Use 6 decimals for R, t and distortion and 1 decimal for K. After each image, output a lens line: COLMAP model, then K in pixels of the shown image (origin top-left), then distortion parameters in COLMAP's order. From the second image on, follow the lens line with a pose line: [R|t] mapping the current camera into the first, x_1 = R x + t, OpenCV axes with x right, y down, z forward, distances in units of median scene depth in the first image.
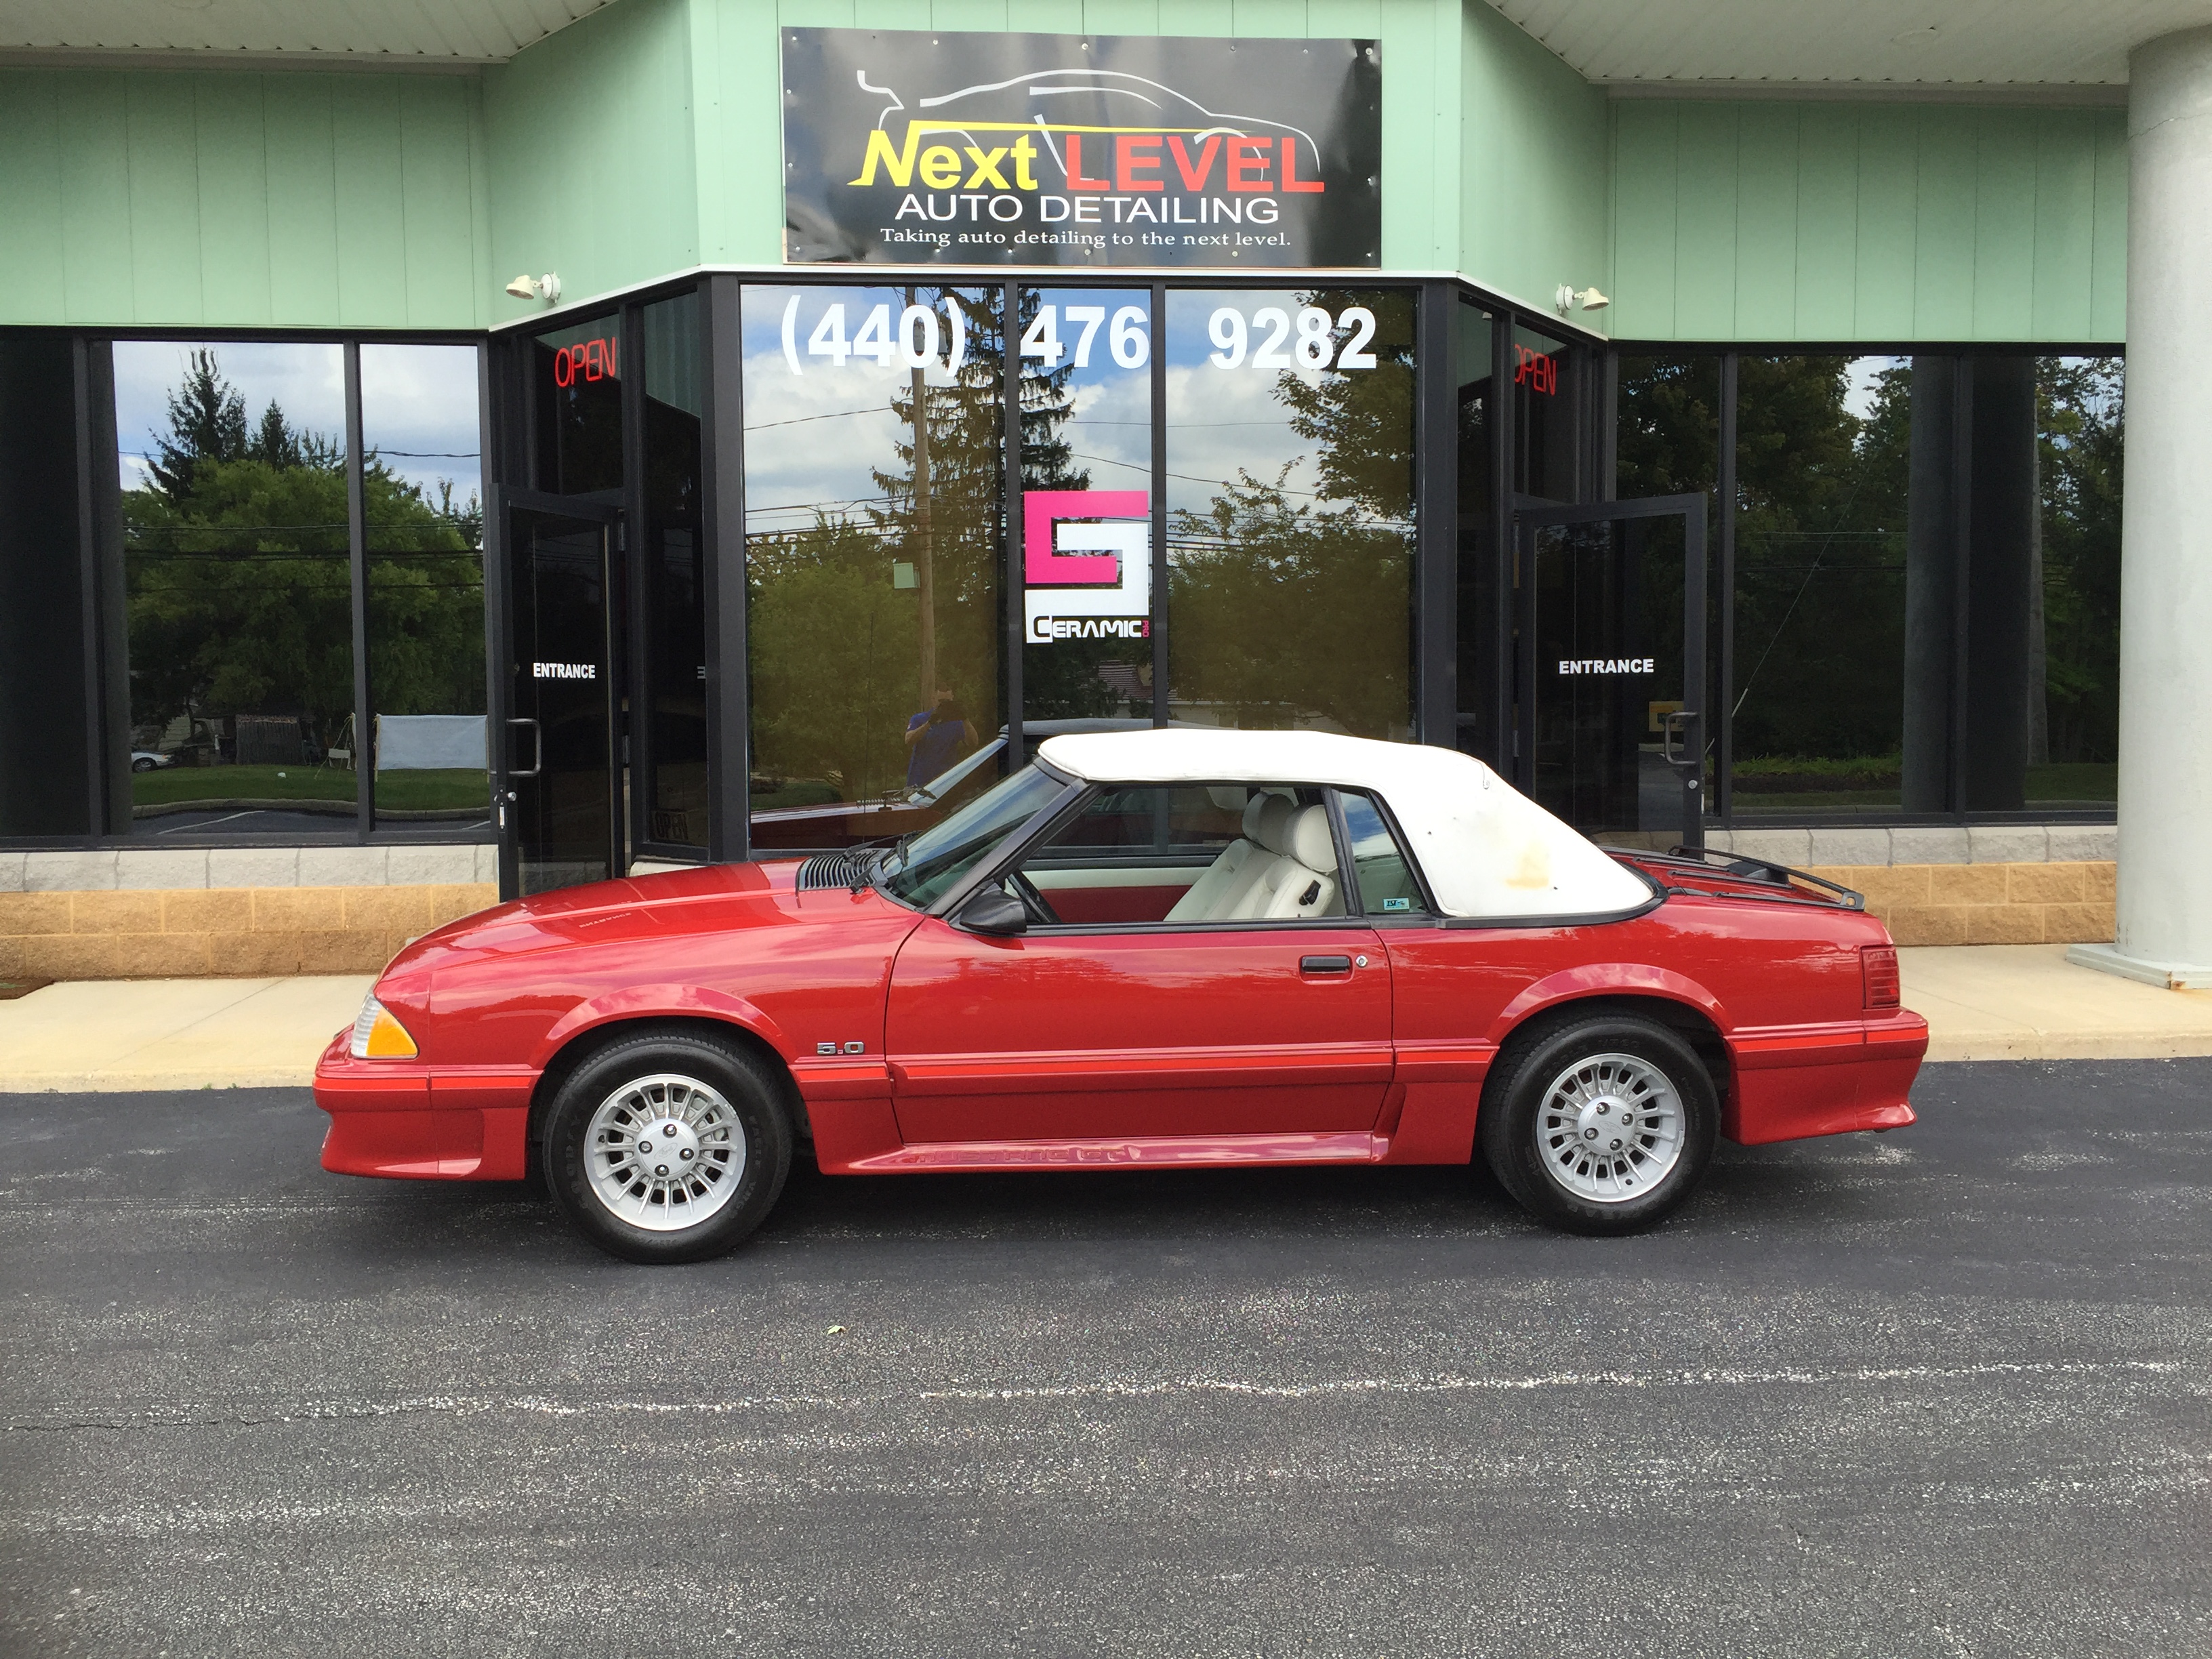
lens RADIAL K [[1909.3, 0, 1105.9], [0, 1909.3, 834.3], [0, 0, 1]] dist [0.074337, -0.095845]
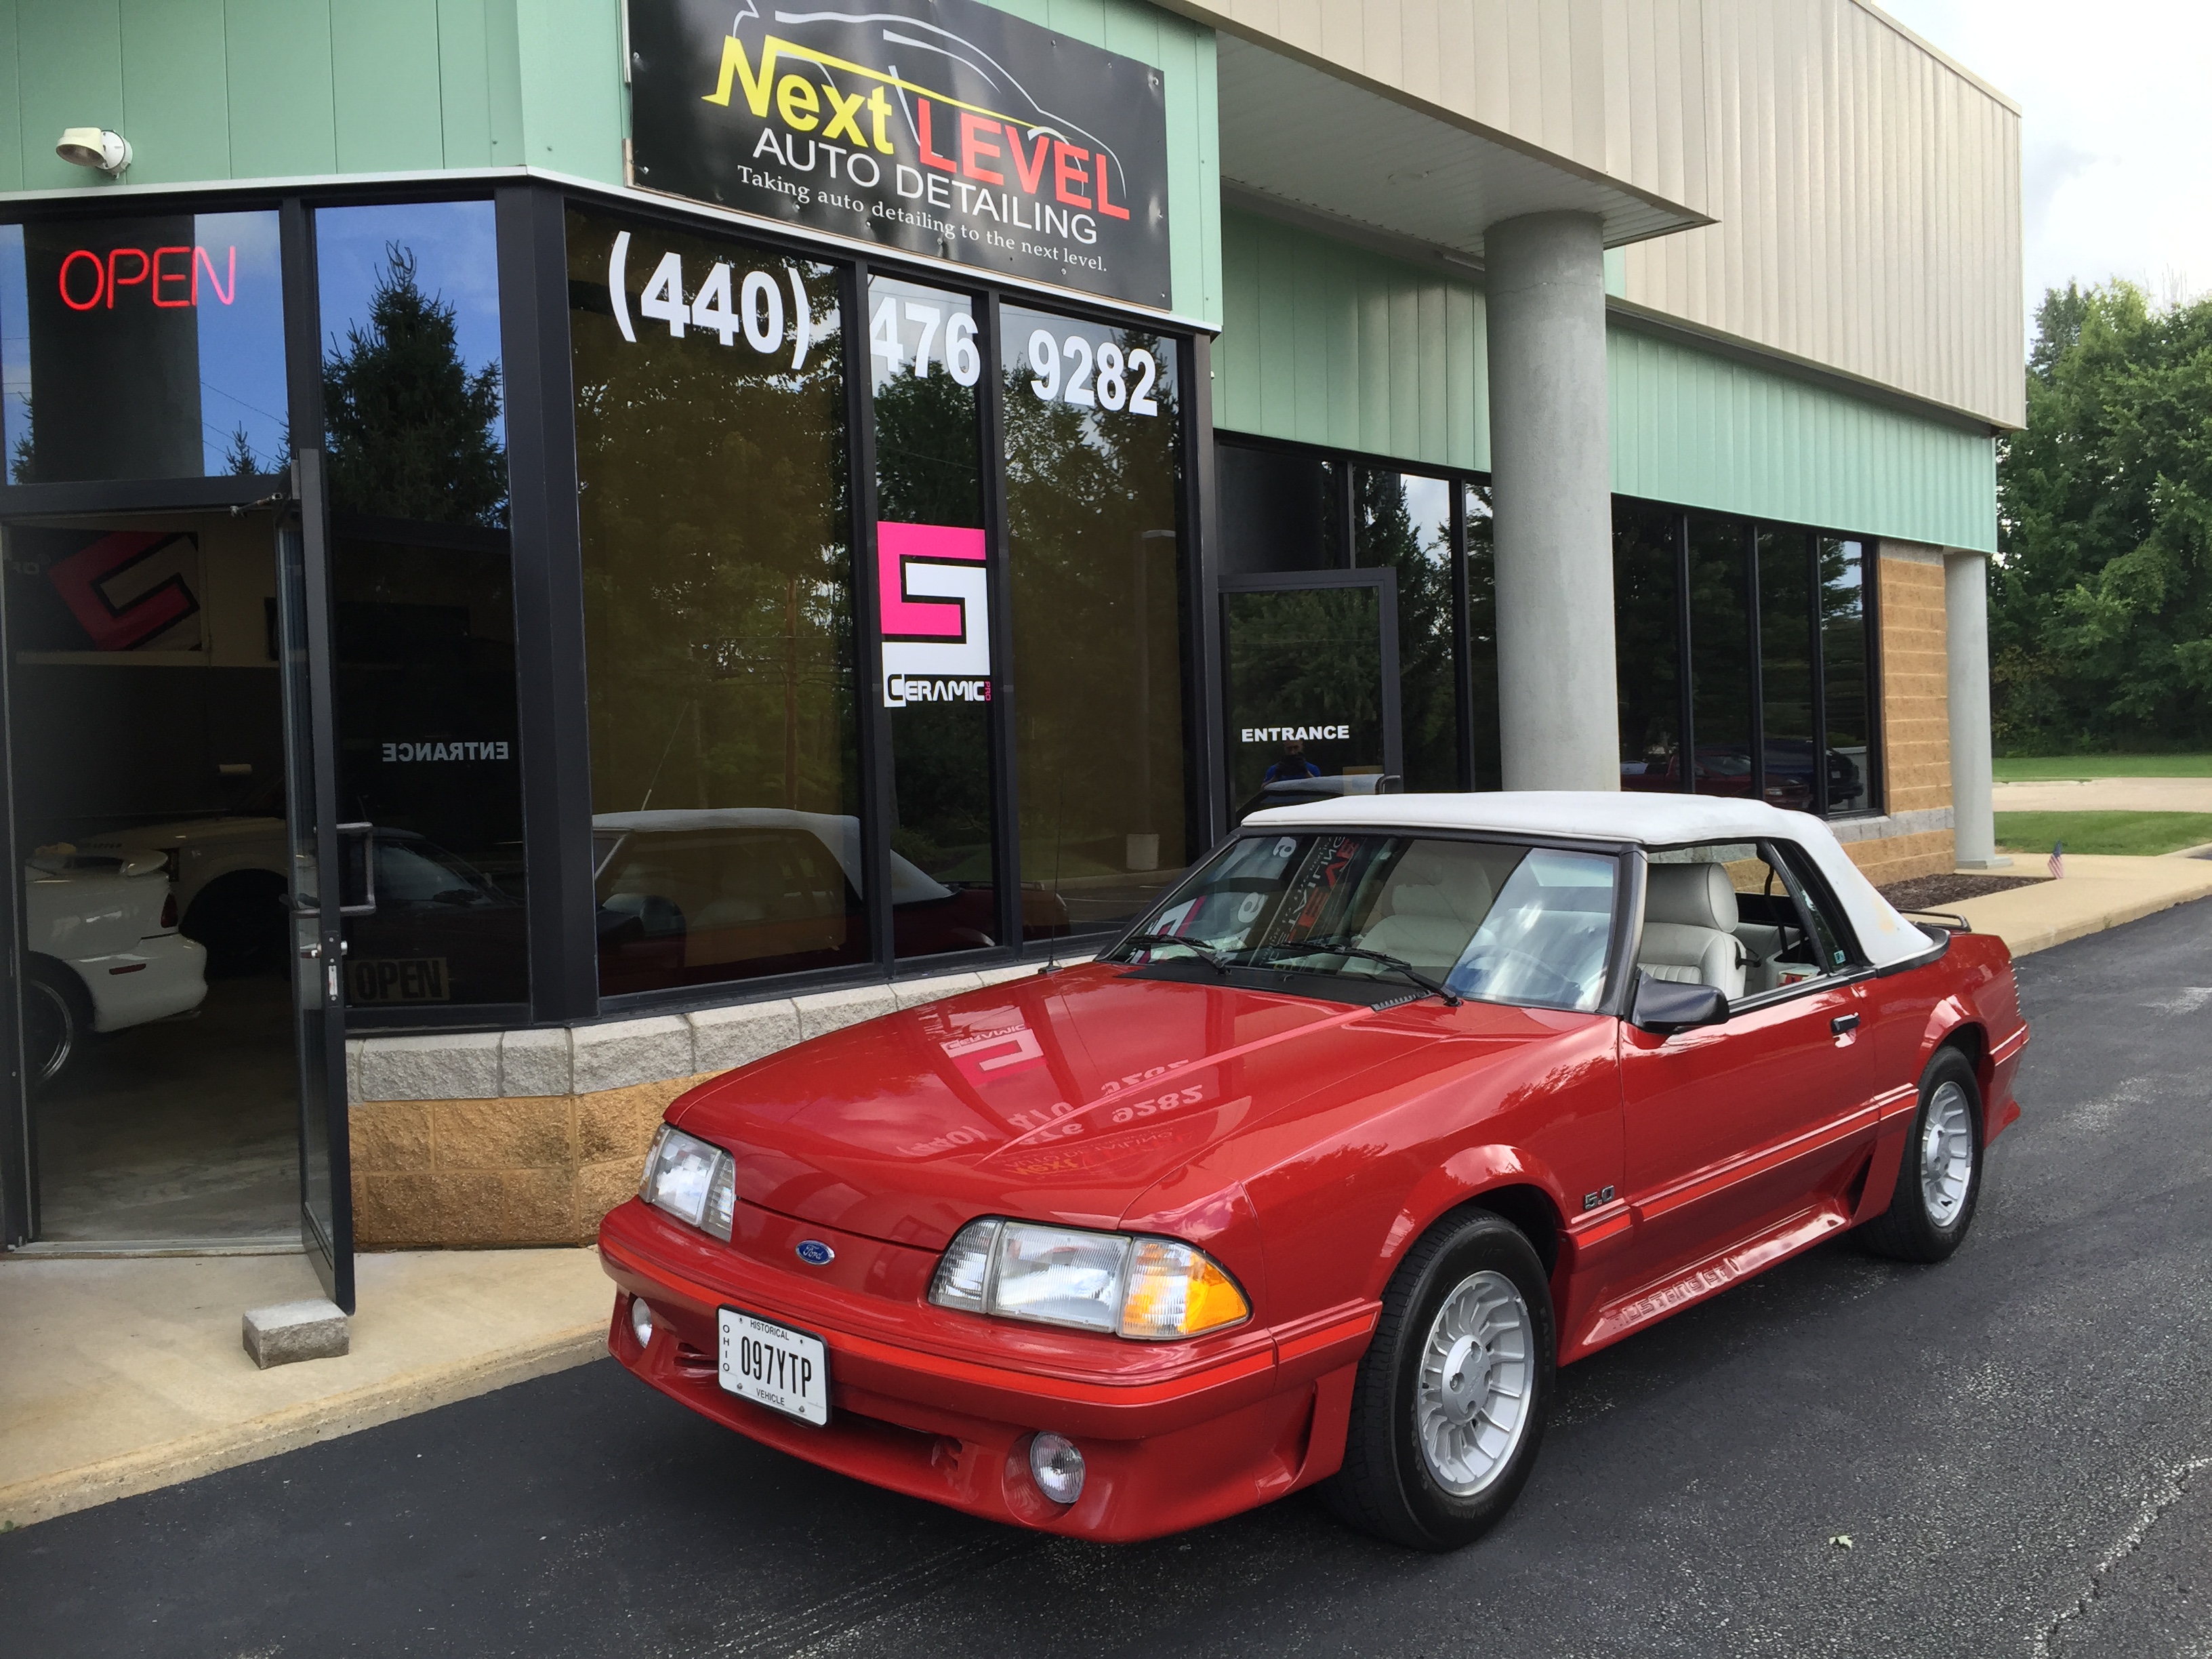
lens RADIAL K [[1909.3, 0, 1120.7], [0, 1909.3, 825.9], [0, 0, 1]] dist [0.074337, -0.095845]
pose [[0.732602, -0.040324, 0.679462, -0.532296], [0.074748, 0.996972, -0.021427, -0.026190], [-0.676541, 0.066486, 0.733398, 0.353115]]
